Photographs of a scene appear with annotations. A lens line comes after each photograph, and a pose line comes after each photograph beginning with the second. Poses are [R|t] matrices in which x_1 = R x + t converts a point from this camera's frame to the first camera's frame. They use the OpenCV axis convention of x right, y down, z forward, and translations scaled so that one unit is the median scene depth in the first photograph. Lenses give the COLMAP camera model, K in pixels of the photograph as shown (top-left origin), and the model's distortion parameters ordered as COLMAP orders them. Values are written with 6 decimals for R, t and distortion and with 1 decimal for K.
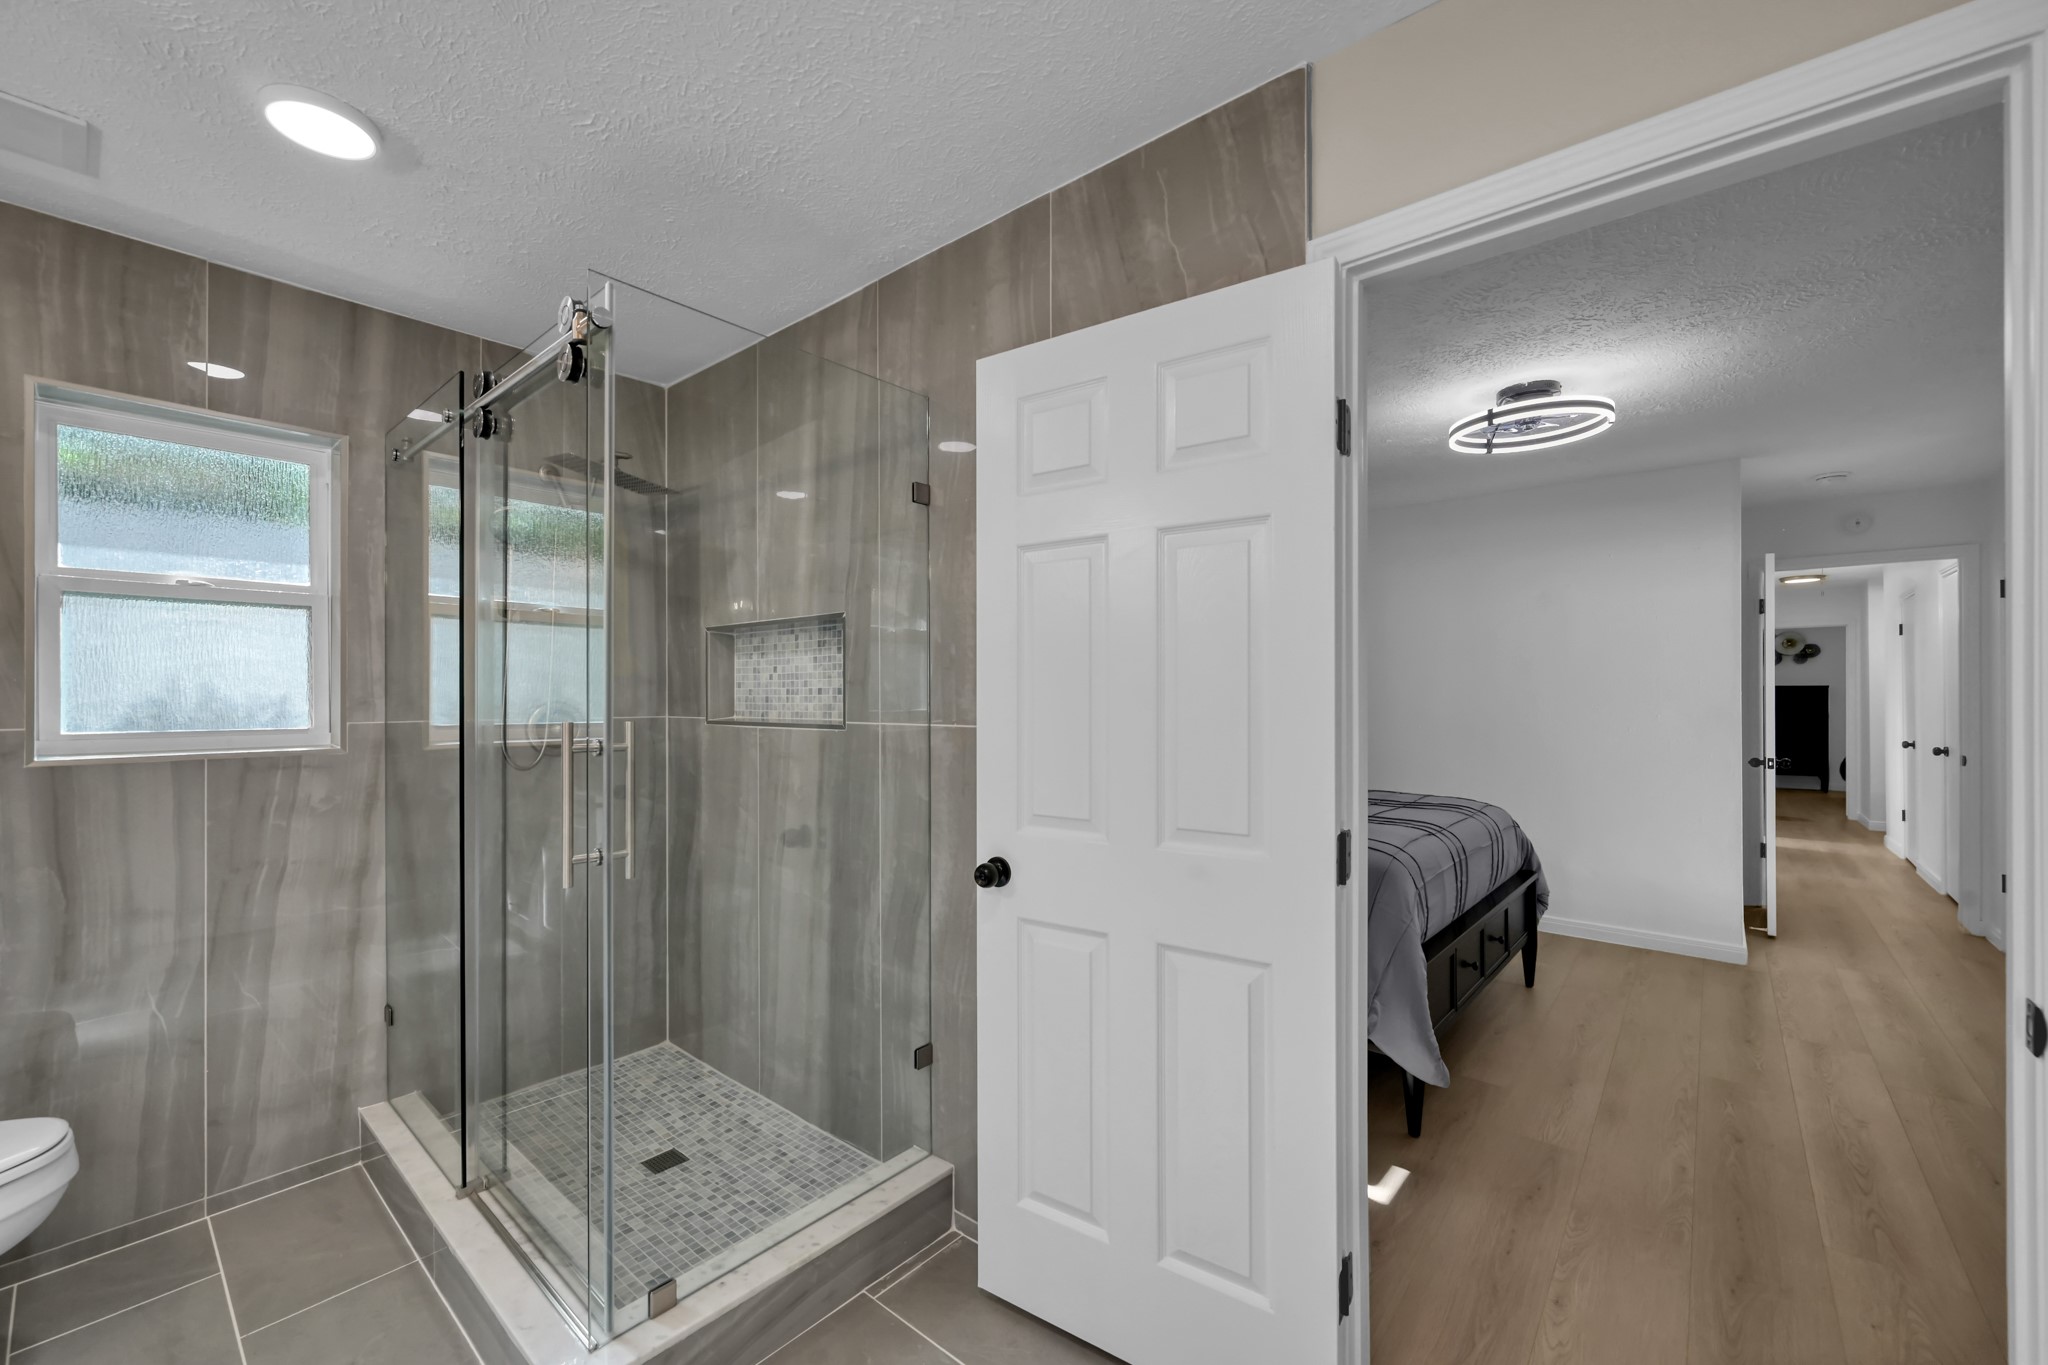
lens RADIAL K [[812.7, 0, 1067.8], [0, 812.7, 693.3], [0, 0, 1]] dist [0.001223, 0.000126]
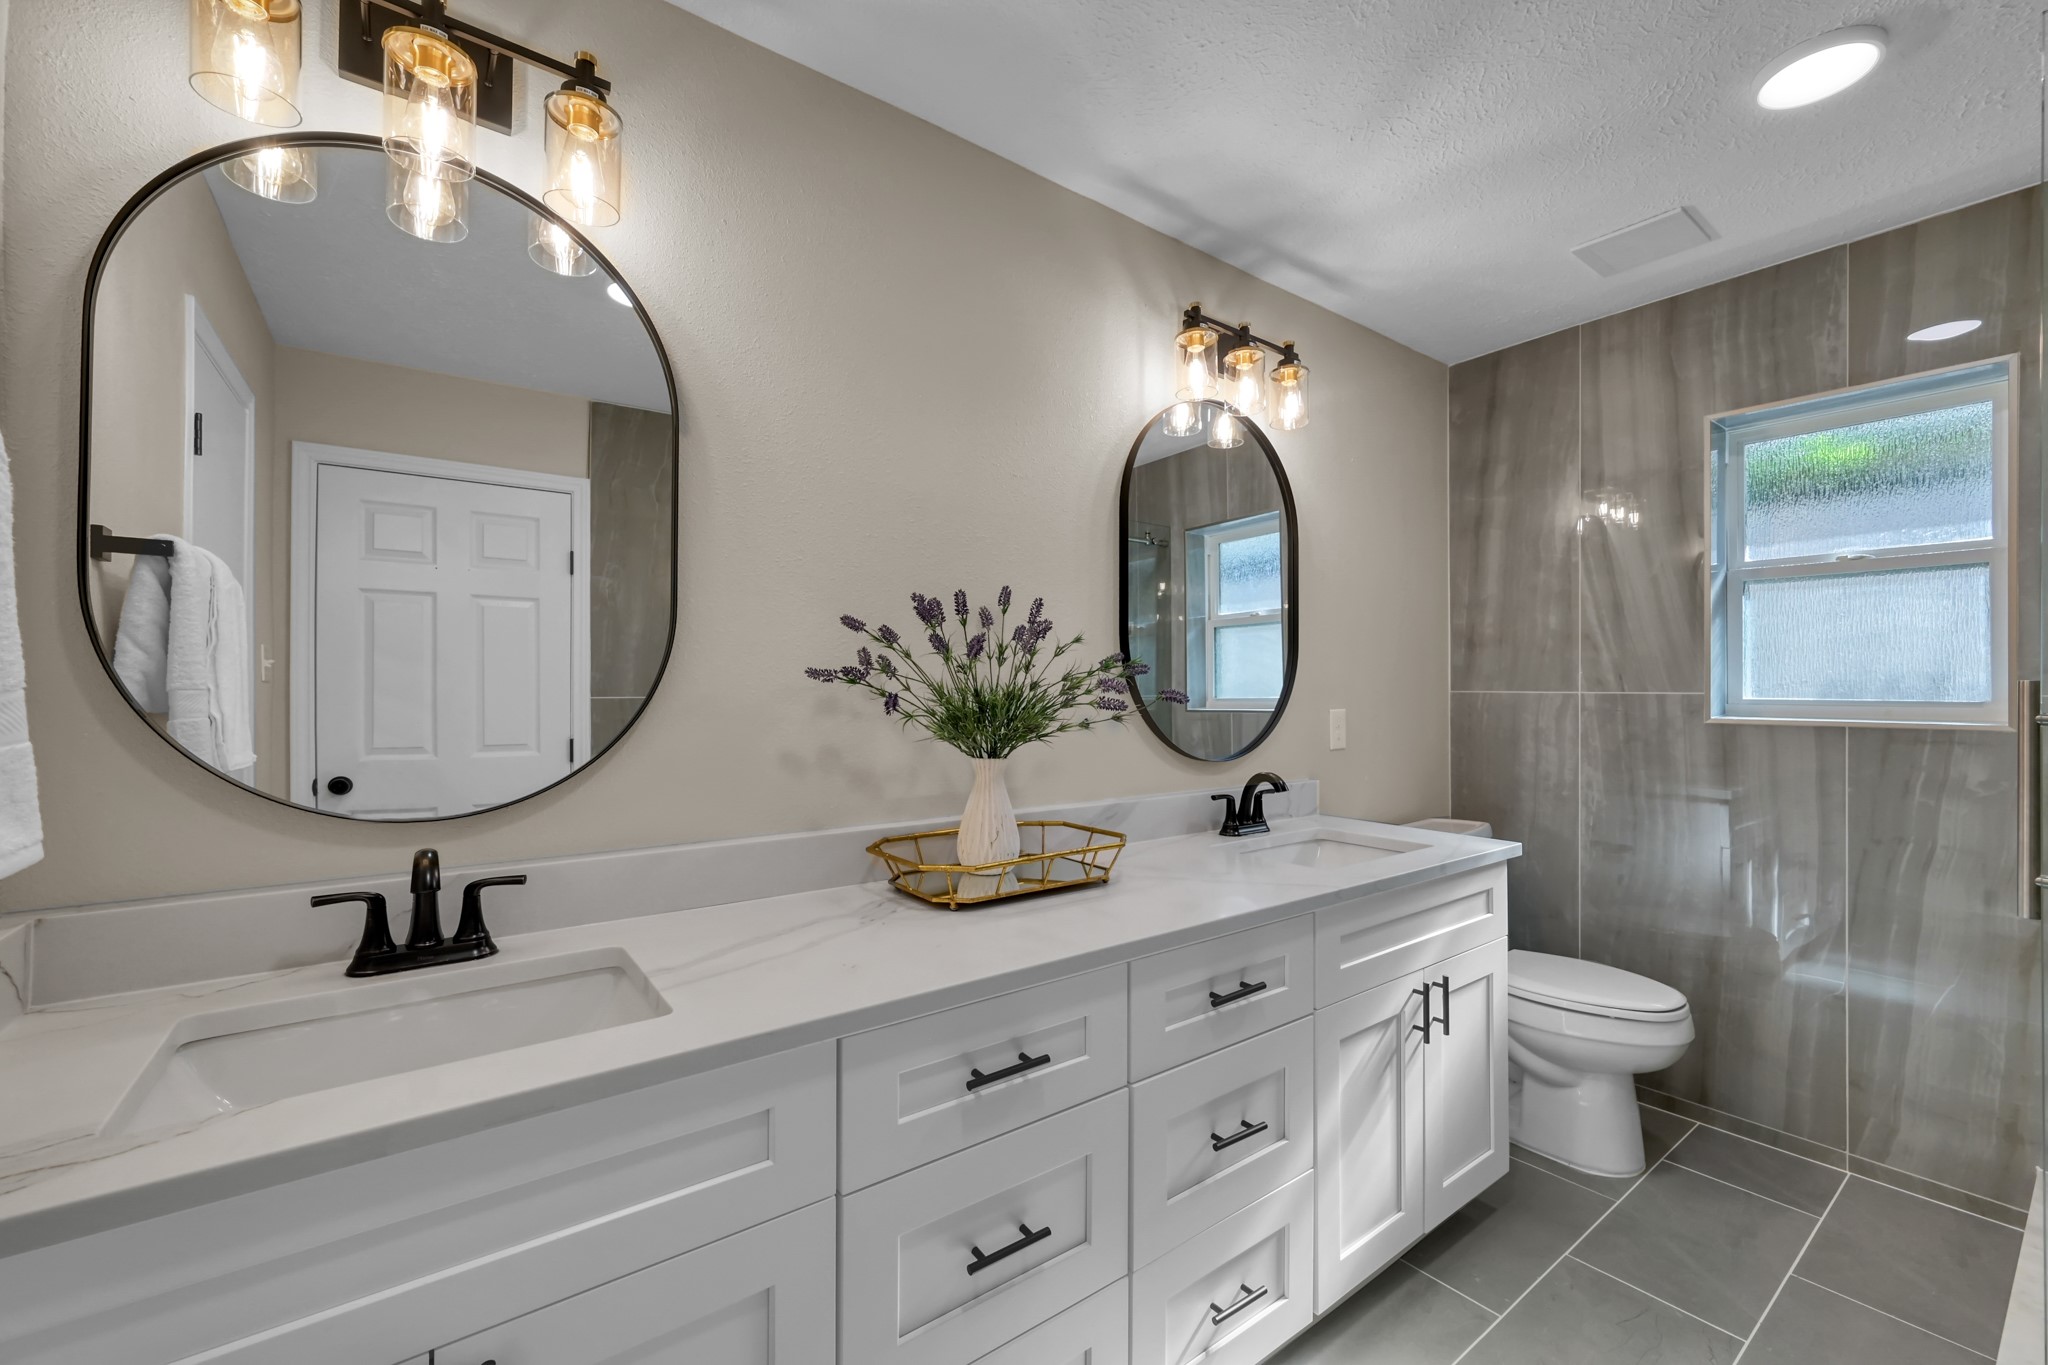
lens RADIAL K [[812.7, 0, 1021.7], [0, 812.7, 681.2], [0, 0, 1]] dist [0.001223, 0.000126]
pose [[-0.251912, -0.004324, -0.967740, 0.195145], [0.000174, 0.999990, -0.004513, 0.026853], [0.967750, -0.001305, -0.251909, 0.239852]]
